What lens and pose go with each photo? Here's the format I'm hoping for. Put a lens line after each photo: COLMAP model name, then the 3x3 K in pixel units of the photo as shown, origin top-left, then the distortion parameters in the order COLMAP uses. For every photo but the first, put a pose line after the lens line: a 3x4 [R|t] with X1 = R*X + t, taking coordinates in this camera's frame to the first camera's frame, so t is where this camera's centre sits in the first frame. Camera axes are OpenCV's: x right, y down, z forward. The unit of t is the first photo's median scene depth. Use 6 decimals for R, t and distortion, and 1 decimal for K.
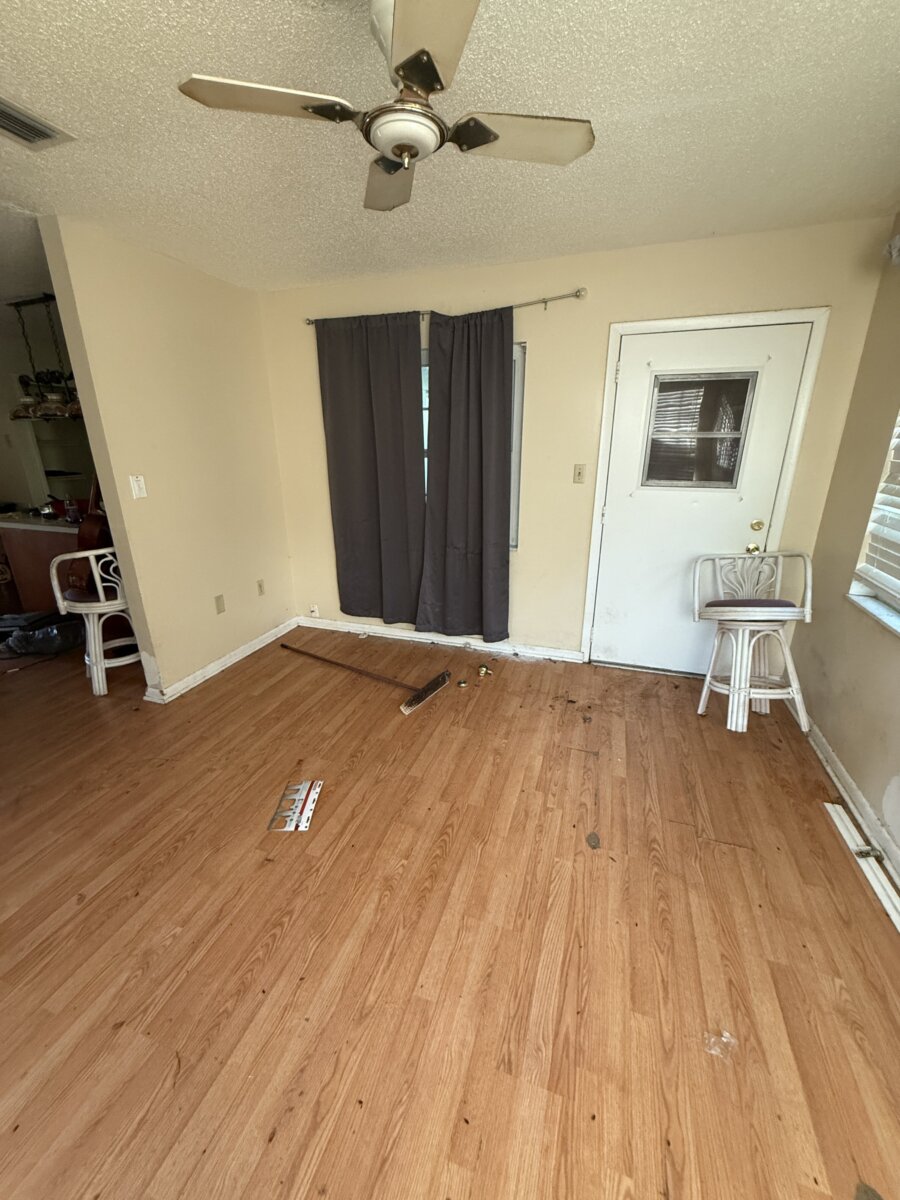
lens RADIAL K [[477.7, 0, 448.6], [0, 477.7, 597.9], [0, 0, 1]] dist [0.001570, 0.000291]
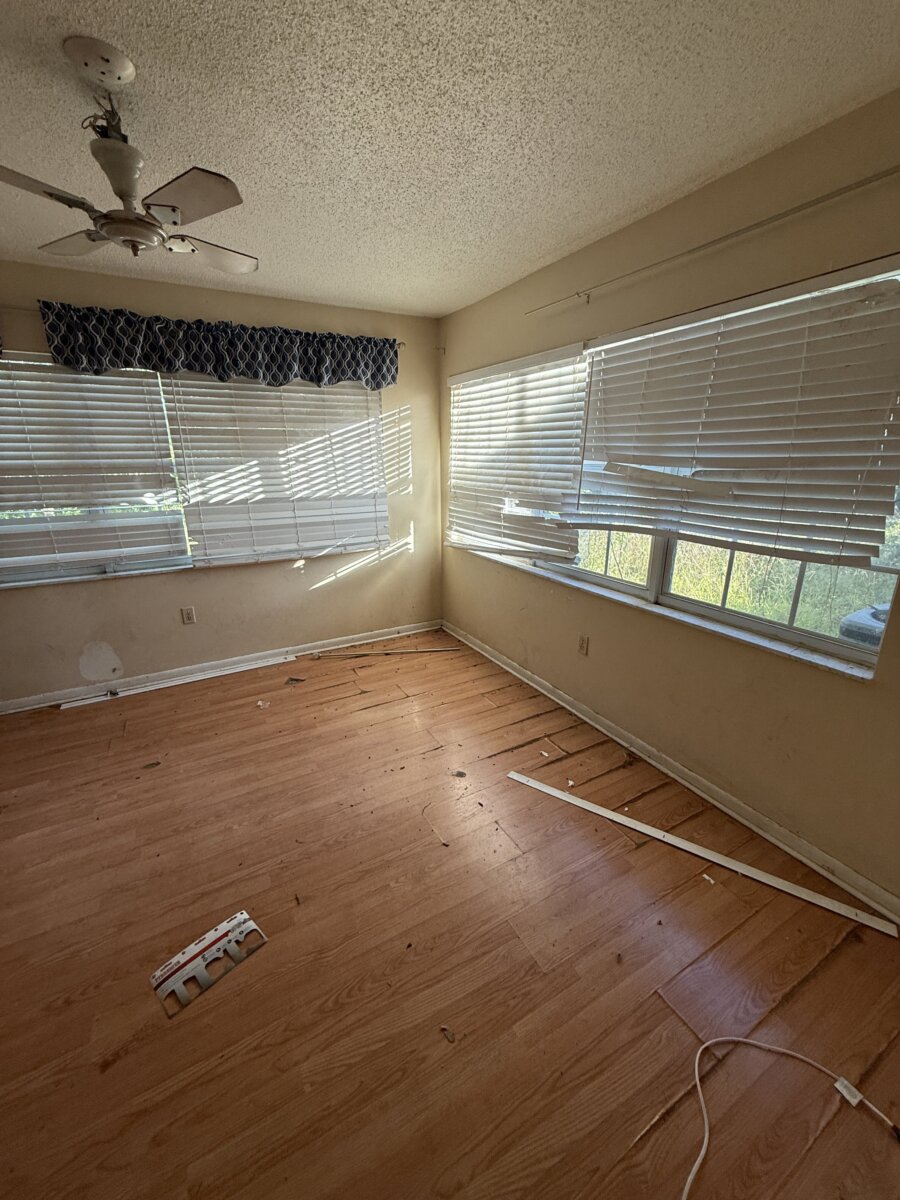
lens RADIAL K [[477.7, 0, 447.3], [0, 477.7, 599.1], [0, 0, 1]] dist [0.001570, 0.000291]
pose [[-0.735648, -0.187122, 0.651005, -0.695919], [0.228284, 0.836370, 0.498368, -0.220178], [-0.637737, 0.515238, -0.572557, 0.667308]]
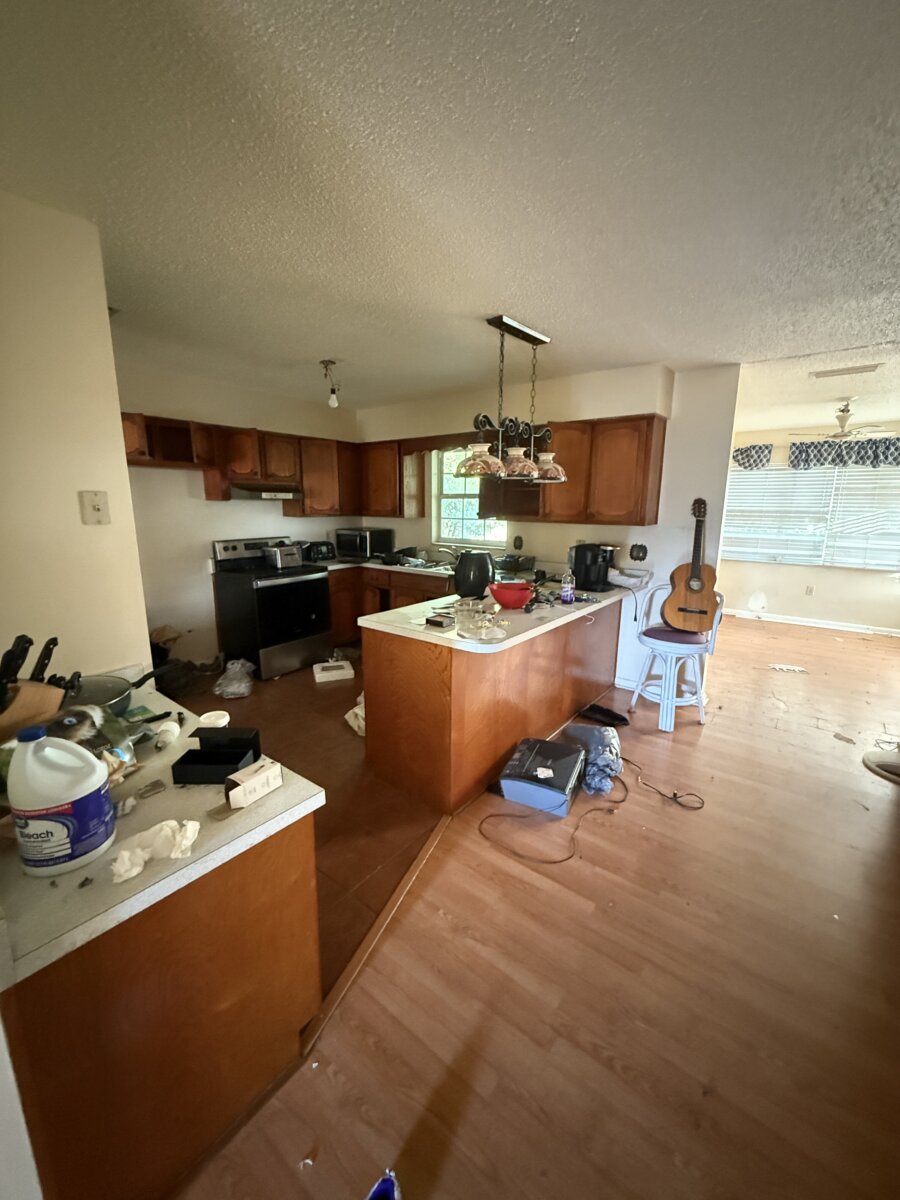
lens RADIAL K [[477.7, 0, 453.6], [0, 477.7, 597.2], [0, 0, 1]] dist [0.001570, 0.000291]
pose [[0.325854, -0.177201, 0.928665, -2.034875], [0.294551, 0.952416, 0.078379, -0.369190], [-0.898365, 0.247999, 0.362543, 1.102689]]
